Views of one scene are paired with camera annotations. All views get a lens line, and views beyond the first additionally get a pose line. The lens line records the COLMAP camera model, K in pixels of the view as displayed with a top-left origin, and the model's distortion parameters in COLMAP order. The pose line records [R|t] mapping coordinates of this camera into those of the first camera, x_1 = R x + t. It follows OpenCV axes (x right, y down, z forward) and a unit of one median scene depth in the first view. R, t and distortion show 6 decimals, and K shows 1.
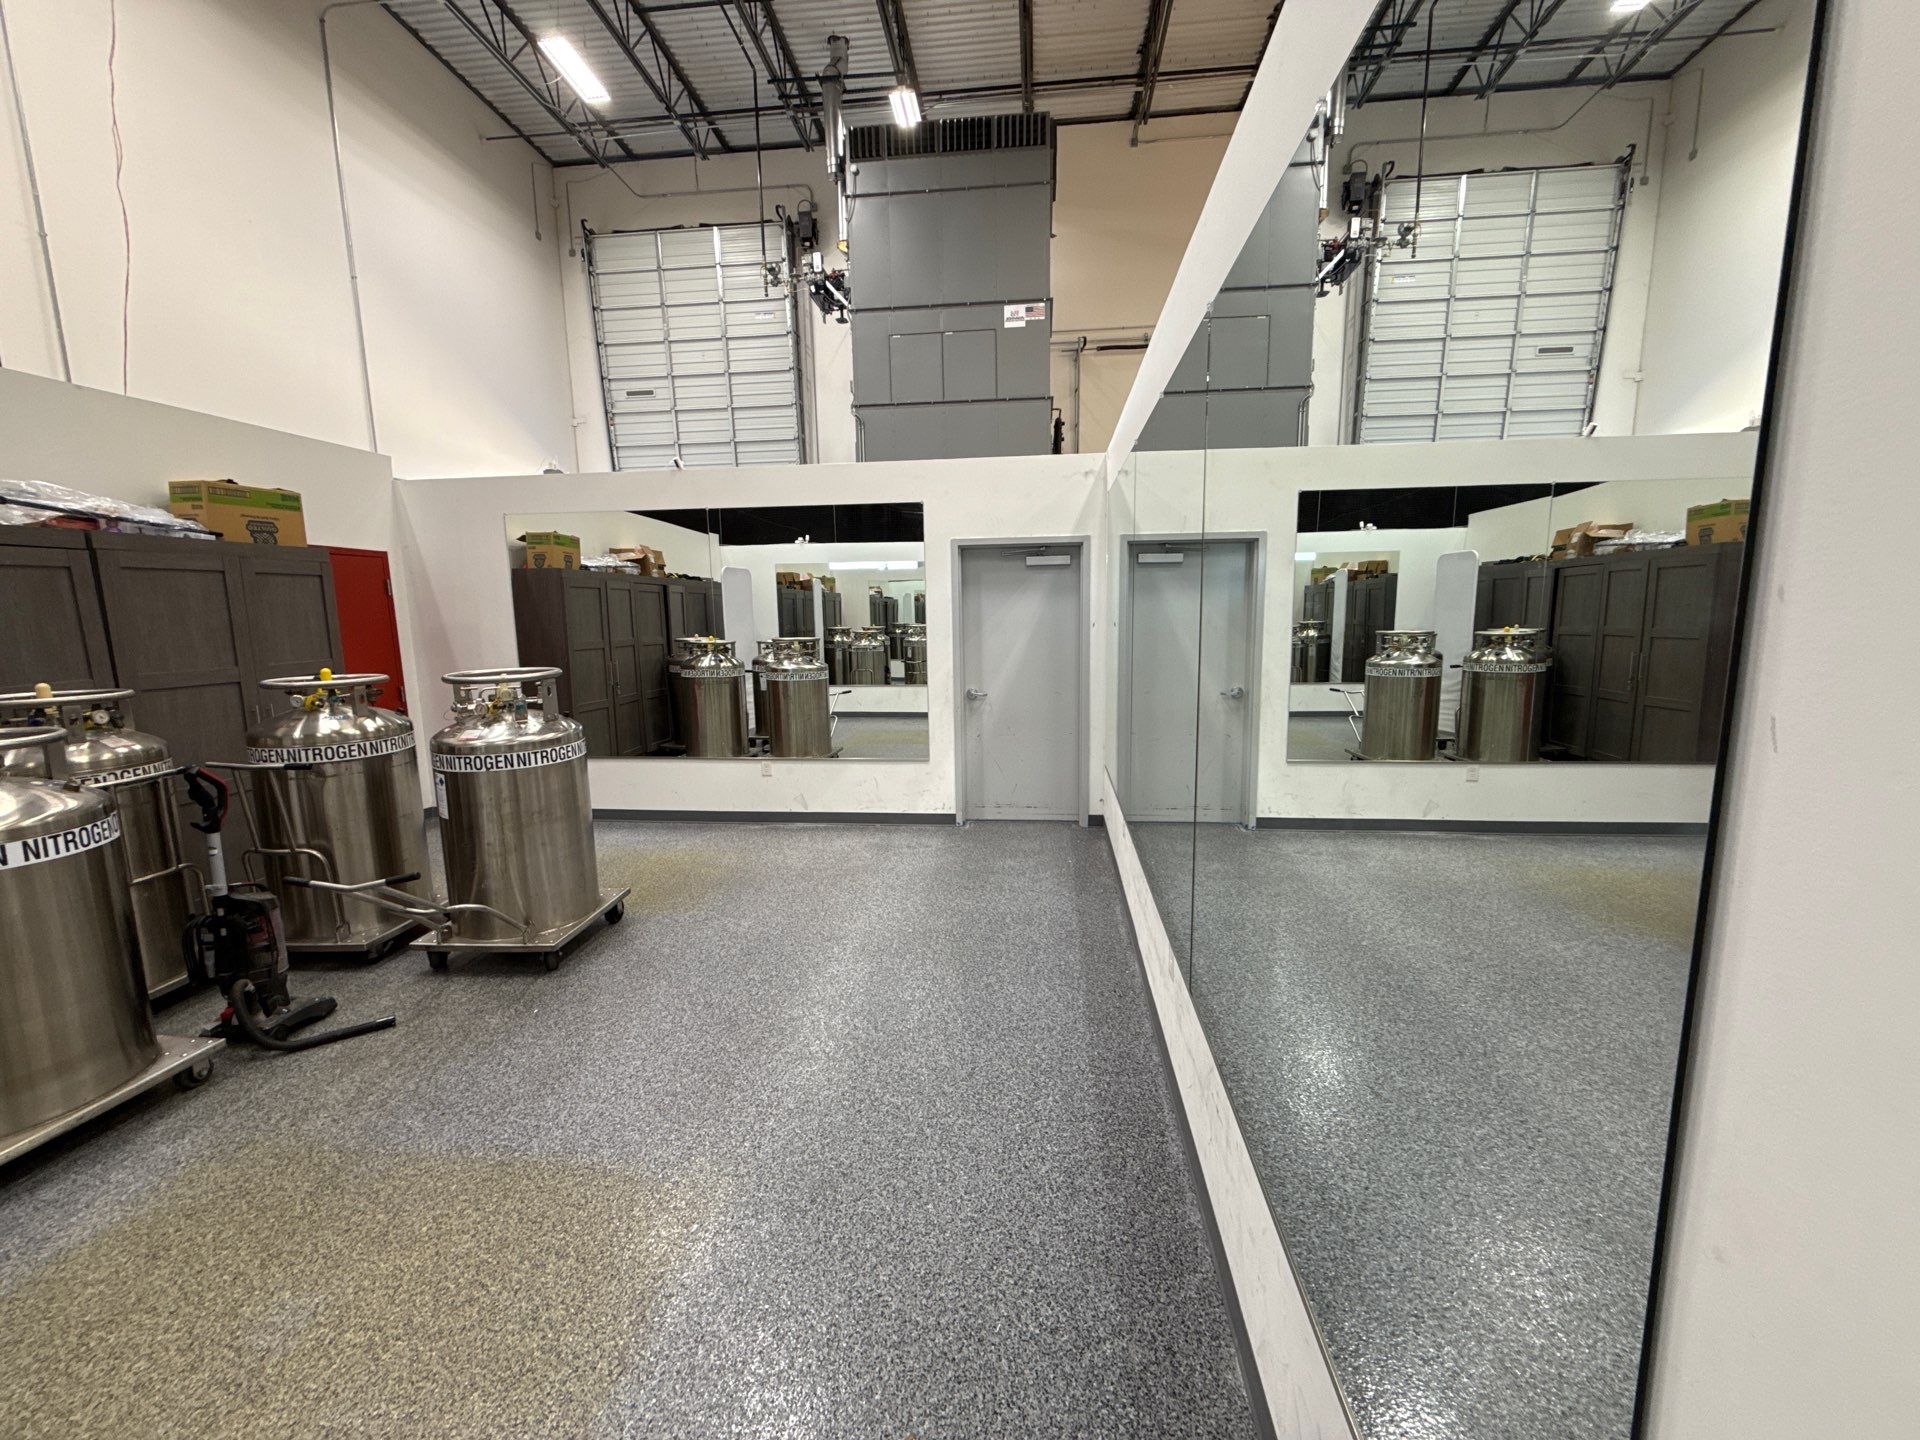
lens RADIAL K [[761.5, 0, 966.7], [0, 761.5, 718.8], [0, 0, 1]] dist [-0.002981, 0.000389]
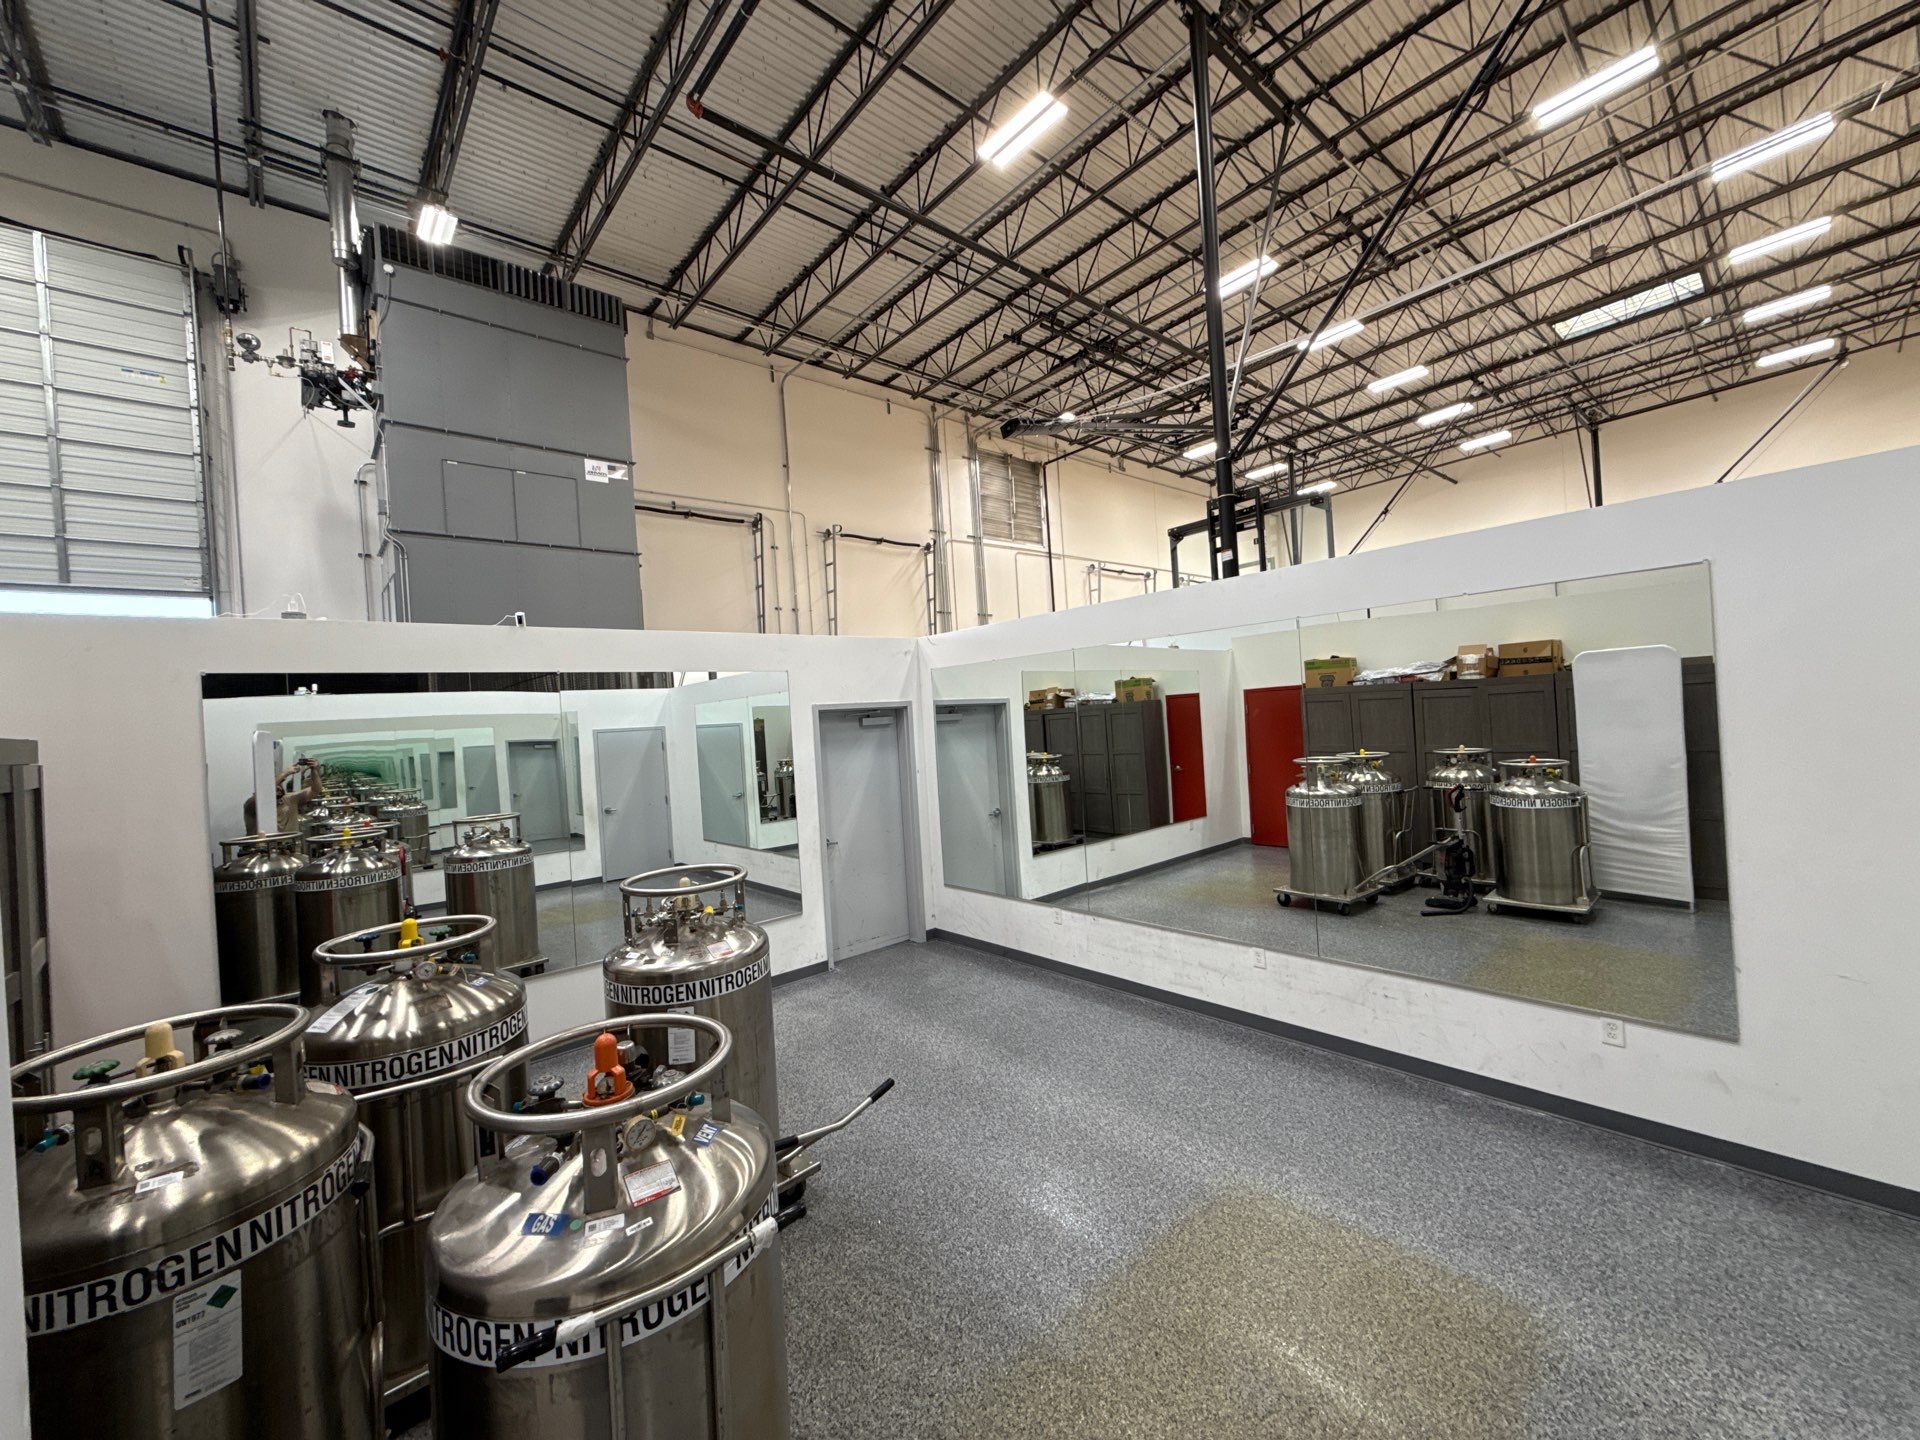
lens RADIAL K [[760.2, 0, 963.5], [0, 760.2, 718.5], [0, 0, 1]] dist [-0.000960, 0.000608]
pose [[0.678883, -0.024043, 0.733852, -0.349519], [0.153562, 0.982010, -0.109886, -0.031662], [-0.718008, 0.187292, 0.670362, 0.054605]]
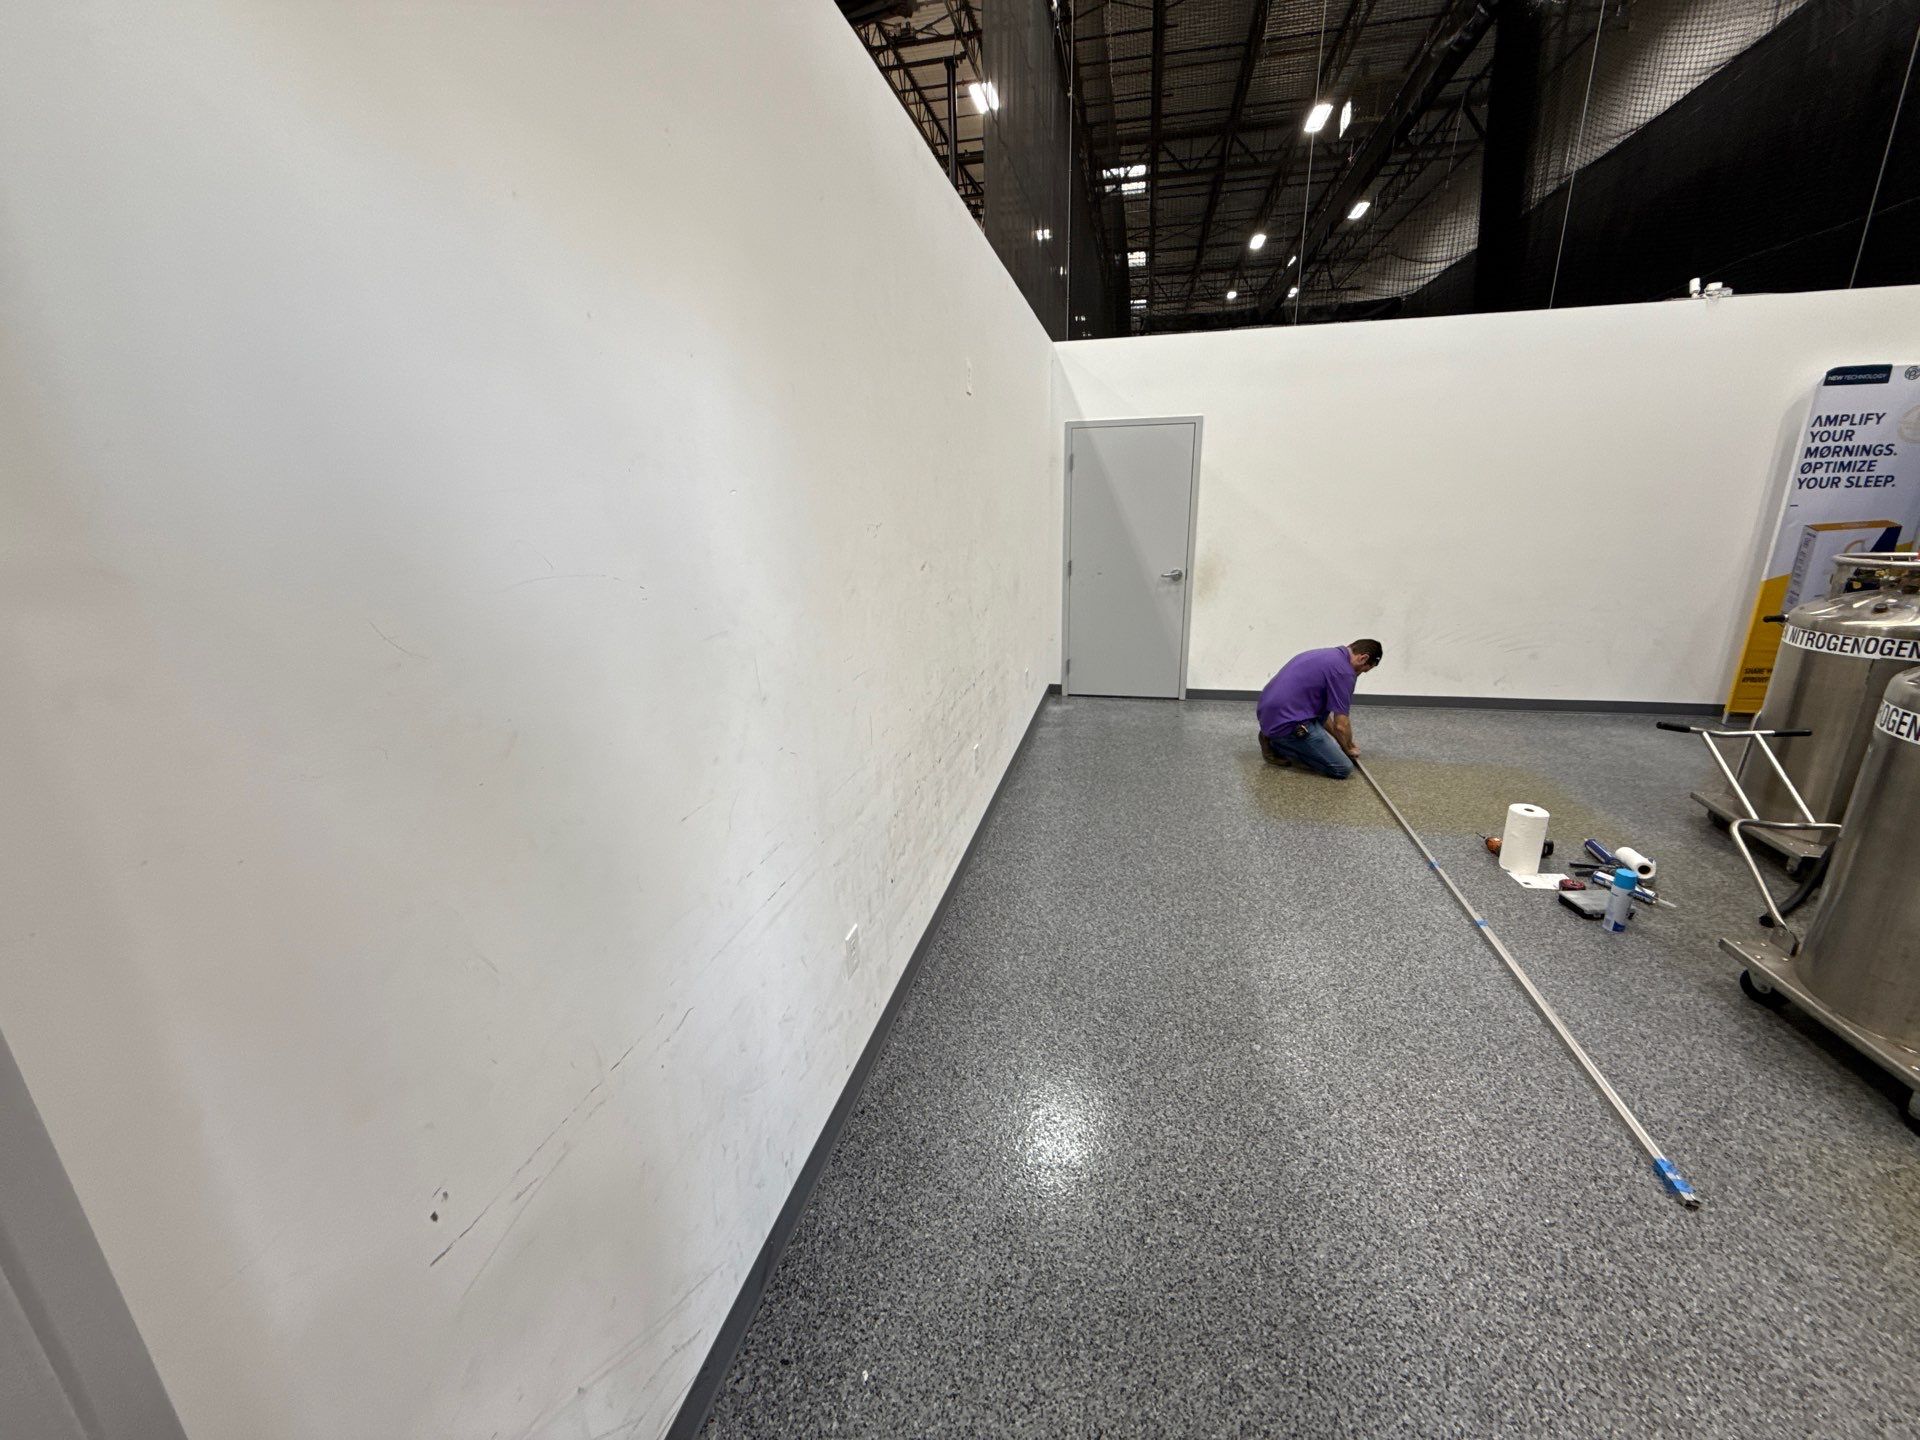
lens RADIAL K [[760.2, 0, 963.5], [0, 760.2, 718.5], [0, 0, 1]] dist [-0.000960, 0.000608]
pose [[-0.991696, 0.004463, 0.128525, 0.027788], [0.057832, 0.908121, 0.414694, -0.077817], [-0.114865, 0.418684, -0.900838, 0.535933]]
